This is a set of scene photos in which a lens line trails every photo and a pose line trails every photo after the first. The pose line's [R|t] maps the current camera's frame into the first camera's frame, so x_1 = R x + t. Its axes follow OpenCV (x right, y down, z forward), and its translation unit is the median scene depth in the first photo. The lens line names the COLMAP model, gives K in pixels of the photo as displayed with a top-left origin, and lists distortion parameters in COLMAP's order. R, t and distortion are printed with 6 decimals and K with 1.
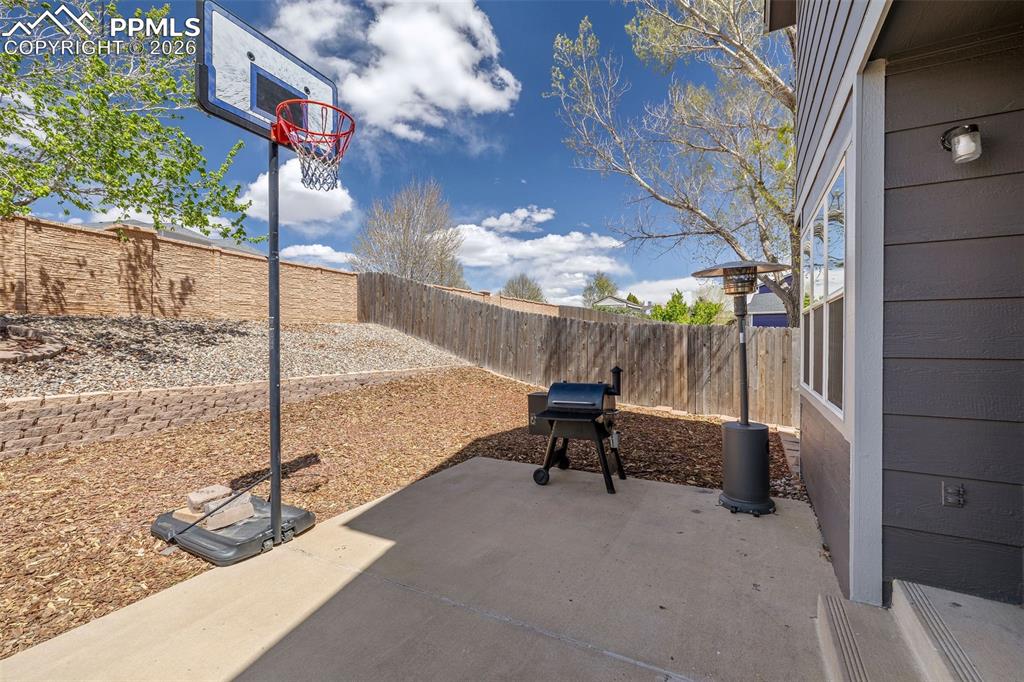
lens RADIAL K [[438.2, 0, 509.1], [0, 438.2, 343.2], [0, 0, 1]] dist [-0.000499, 0.000283]
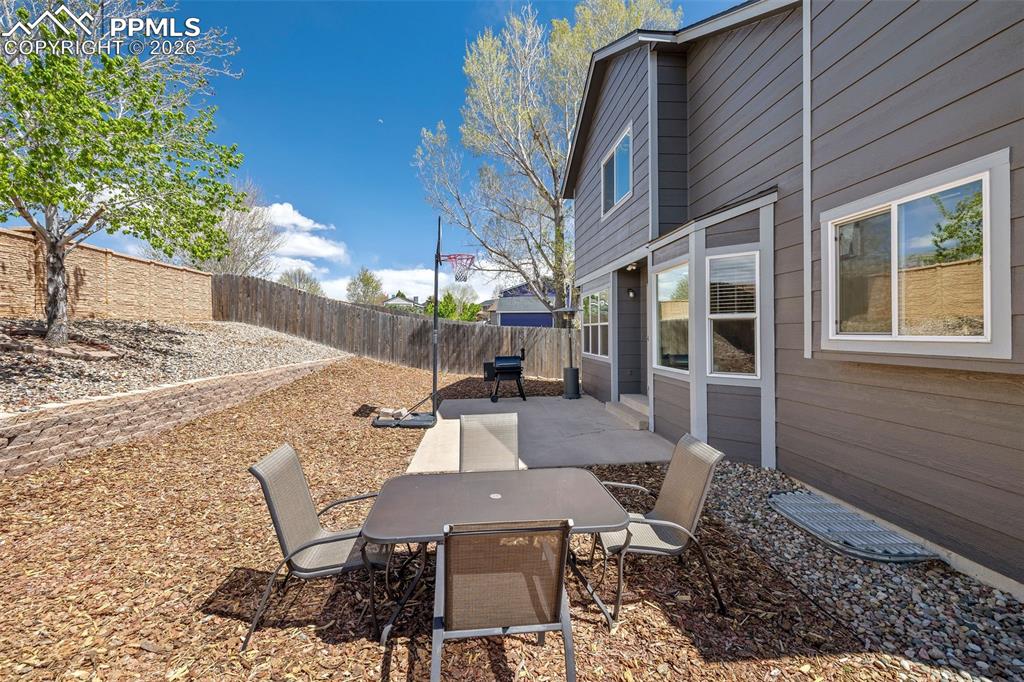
lens RADIAL K [[438.2, 0, 515.6], [0, 438.2, 334.0], [0, 0, 1]] dist [-0.000499, 0.000283]
pose [[0.832508, -0.009785, 0.553926, -0.449723], [0.012167, 0.999926, -0.000622, -0.008736], [-0.553879, 0.007258, 0.832566, -0.383585]]
